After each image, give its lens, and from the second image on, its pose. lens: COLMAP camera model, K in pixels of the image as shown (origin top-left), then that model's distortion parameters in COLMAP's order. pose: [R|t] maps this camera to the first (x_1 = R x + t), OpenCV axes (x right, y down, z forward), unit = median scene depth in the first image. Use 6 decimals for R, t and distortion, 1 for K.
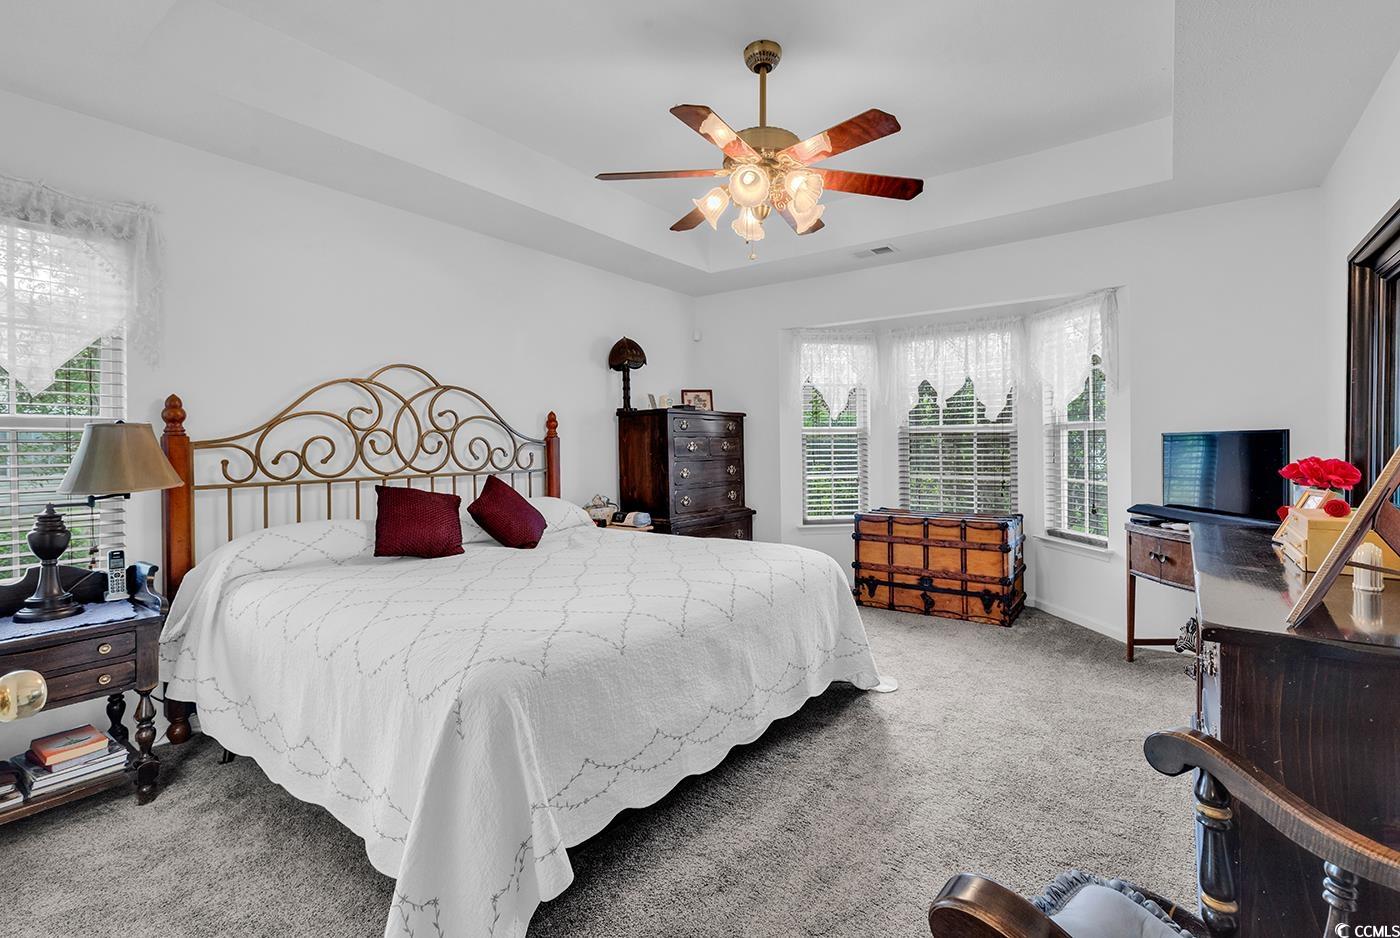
lens RADIAL K [[624.0, 0, 719.4], [0, 624.0, 439.9], [0, 0, 1]] dist [0.007495, -0.003153]
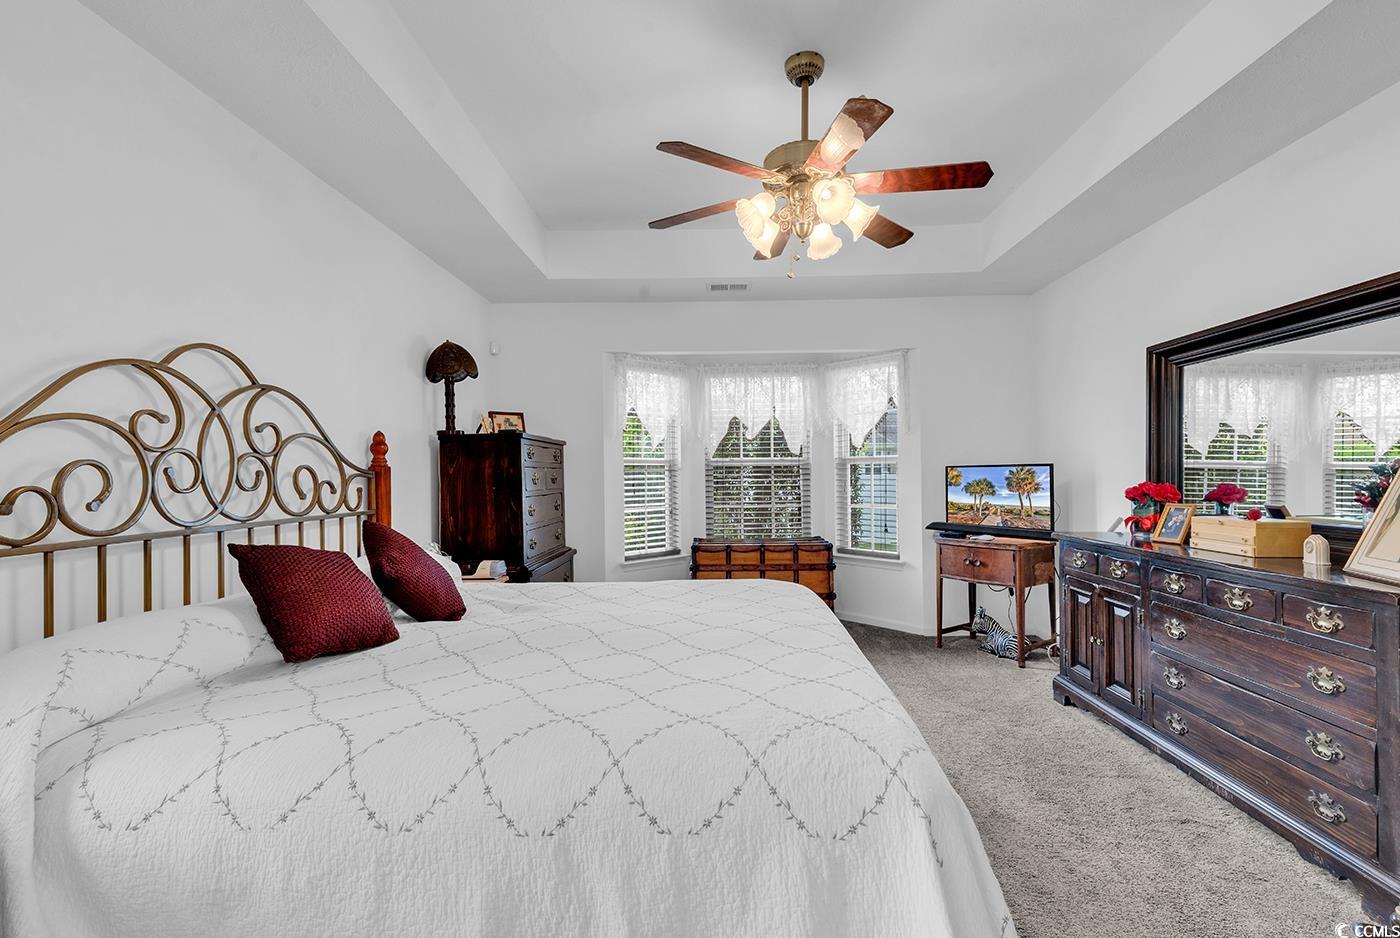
lens RADIAL K [[624.0, 0, 700.0], [0, 624.0, 465.0], [0, 0, 1]] dist [0.007495, -0.003153]
pose [[0.829041, 0.007764, 0.559134, -0.389835], [0.000079, 0.999902, -0.014001, 0.004698], [-0.559188, 0.011651, 0.828959, 0.197979]]
